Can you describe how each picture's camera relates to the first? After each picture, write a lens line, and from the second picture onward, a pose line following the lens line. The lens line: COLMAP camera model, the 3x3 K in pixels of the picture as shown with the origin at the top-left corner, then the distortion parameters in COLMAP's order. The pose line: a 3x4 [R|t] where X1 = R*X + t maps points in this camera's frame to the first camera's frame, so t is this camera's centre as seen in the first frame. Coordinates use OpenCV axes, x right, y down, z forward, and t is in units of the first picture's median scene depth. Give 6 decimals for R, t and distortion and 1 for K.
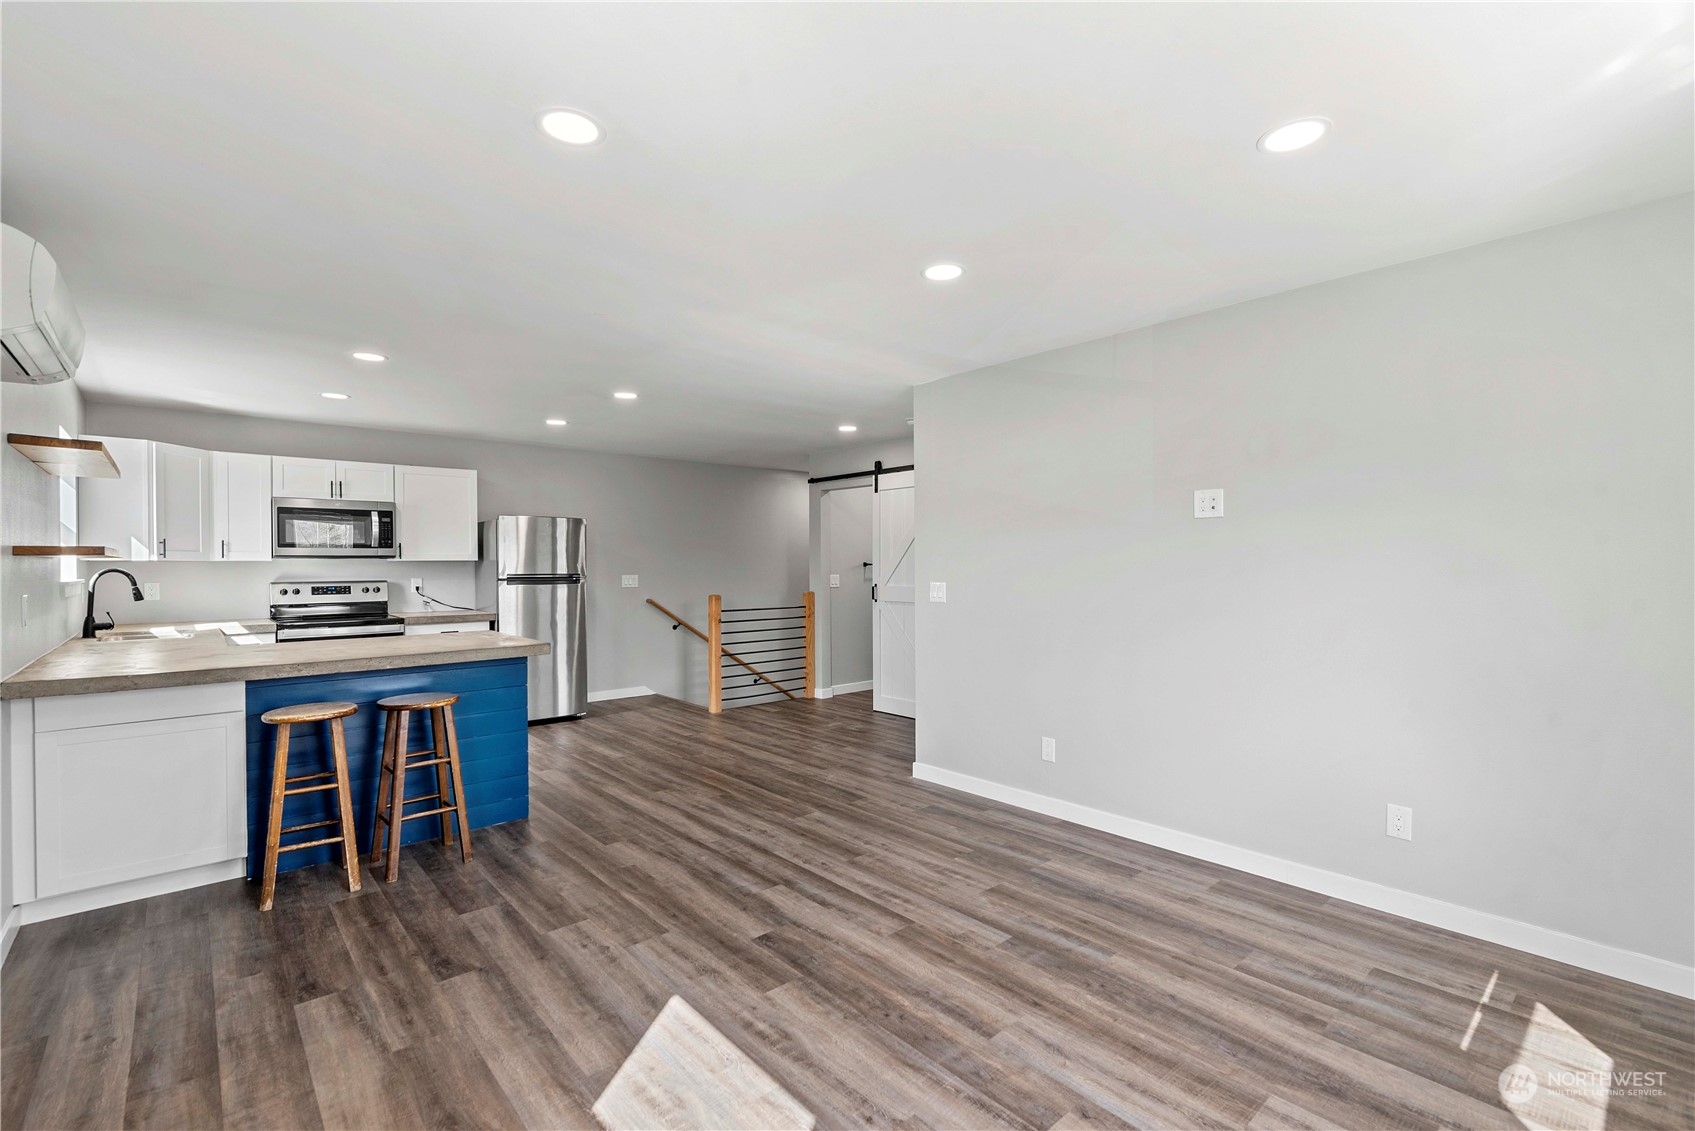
lens RADIAL K [[746.3, 0, 856.6], [0, 746.3, 564.9], [0, 0, 1]] dist [-0.000368, -0.000318]
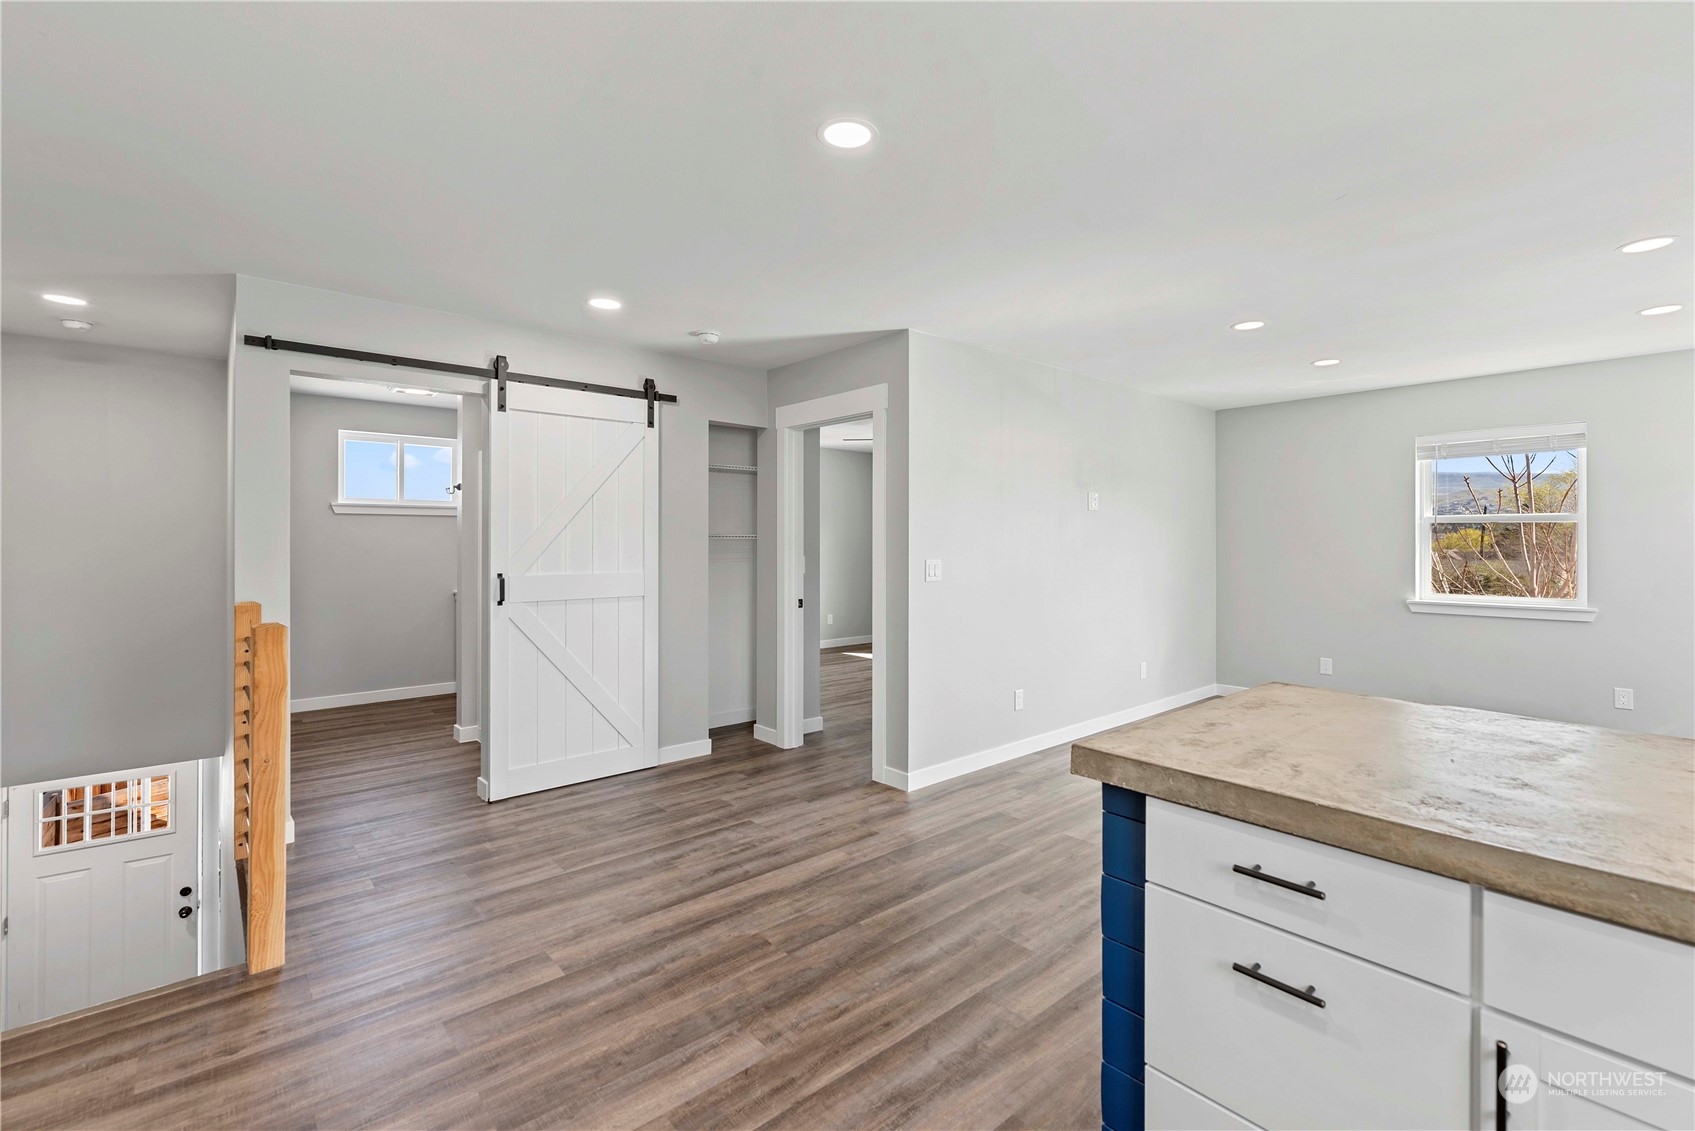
lens RADIAL K [[746.3, 0, 854.6], [0, 746.3, 538.0], [0, 0, 1]] dist [-0.000368, -0.000318]
pose [[0.018963, 0.008494, 0.999784, -0.684726], [0.001870, 0.999962, -0.008531, 0.003905], [-0.999818, 0.002032, 0.018946, 0.927982]]
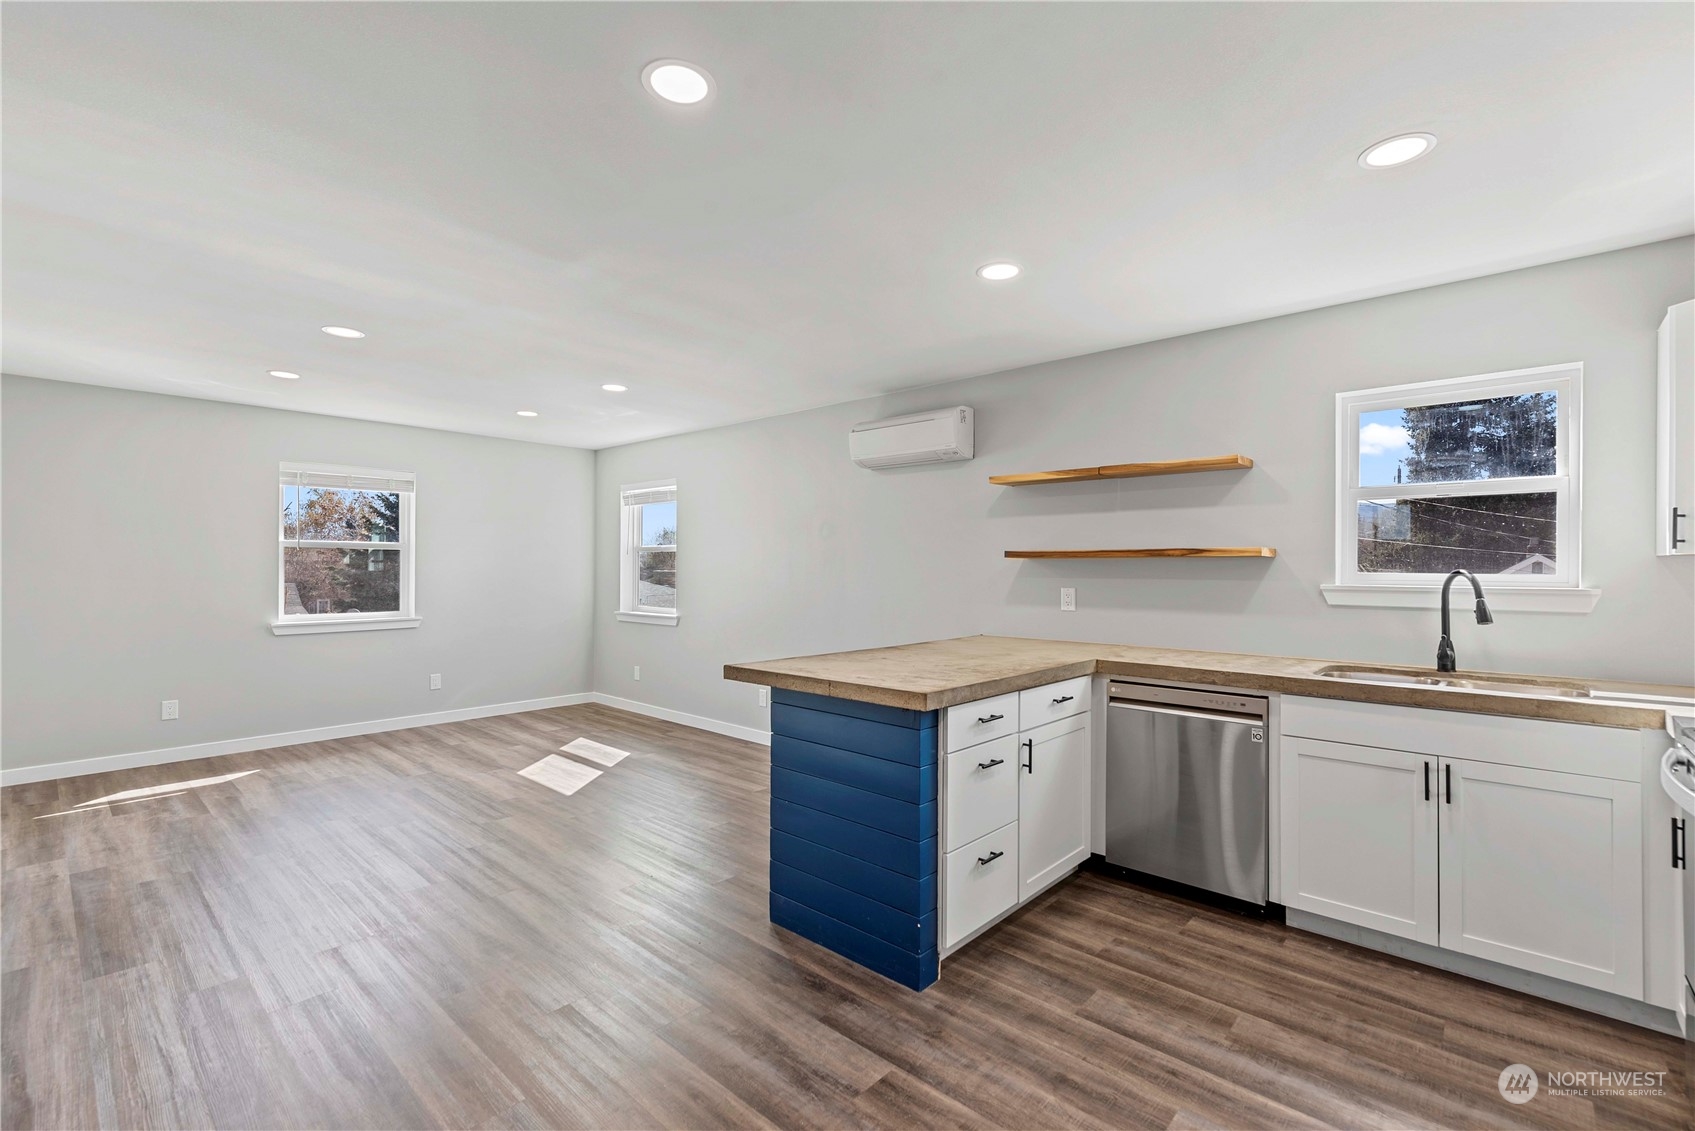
lens RADIAL K [[746.3, 0, 849.7], [0, 746.3, 565.7], [0, 0, 1]] dist [-0.000368, -0.000318]
pose [[-0.995418, -0.001612, -0.095609, -0.333982], [-0.001481, 0.999998, -0.001432, 0.002908], [0.095611, -0.001283, -0.995418, 1.277228]]
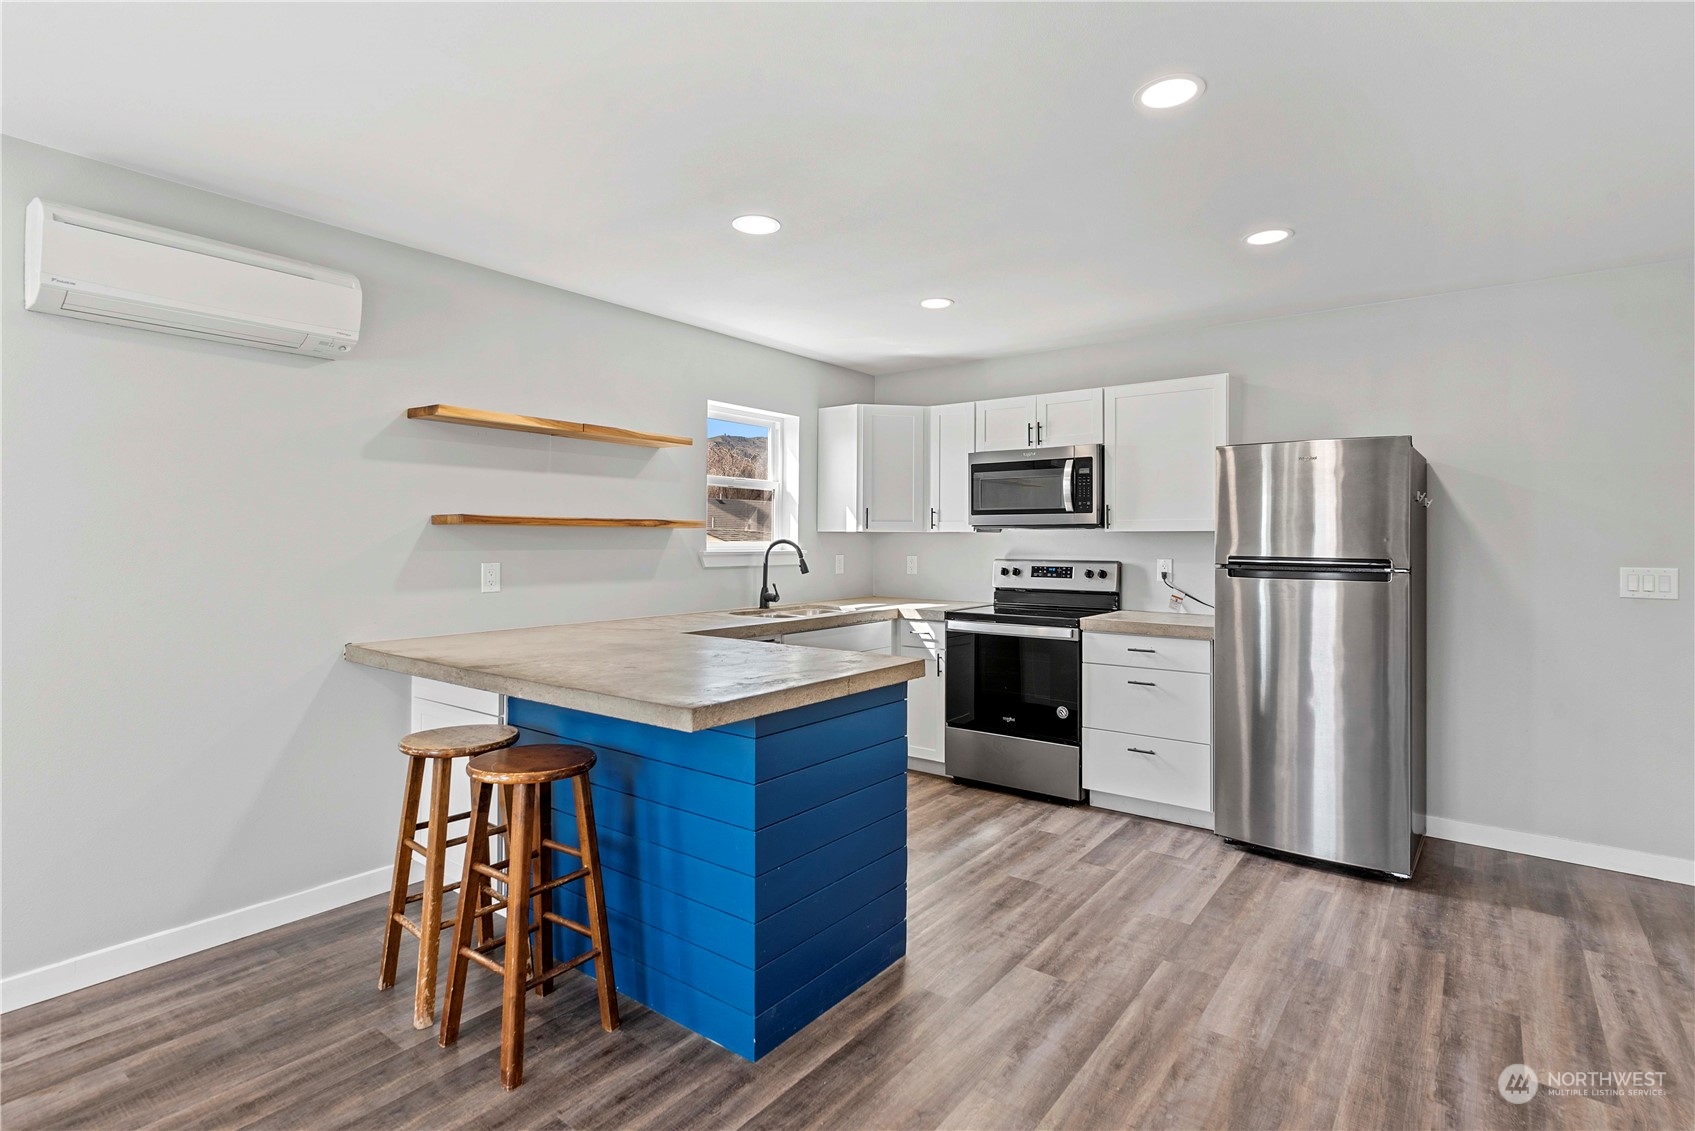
lens RADIAL K [[830.8, 0, 860.4], [0, 830.8, 532.0], [0, 0, 1]] dist [-0.001147, -0.000157]
pose [[0.194861, -0.005011, -0.980818, 0.070945], [-0.008265, 0.999943, -0.006750, 0.001542], [0.980796, 0.009422, 0.194808, 0.718591]]
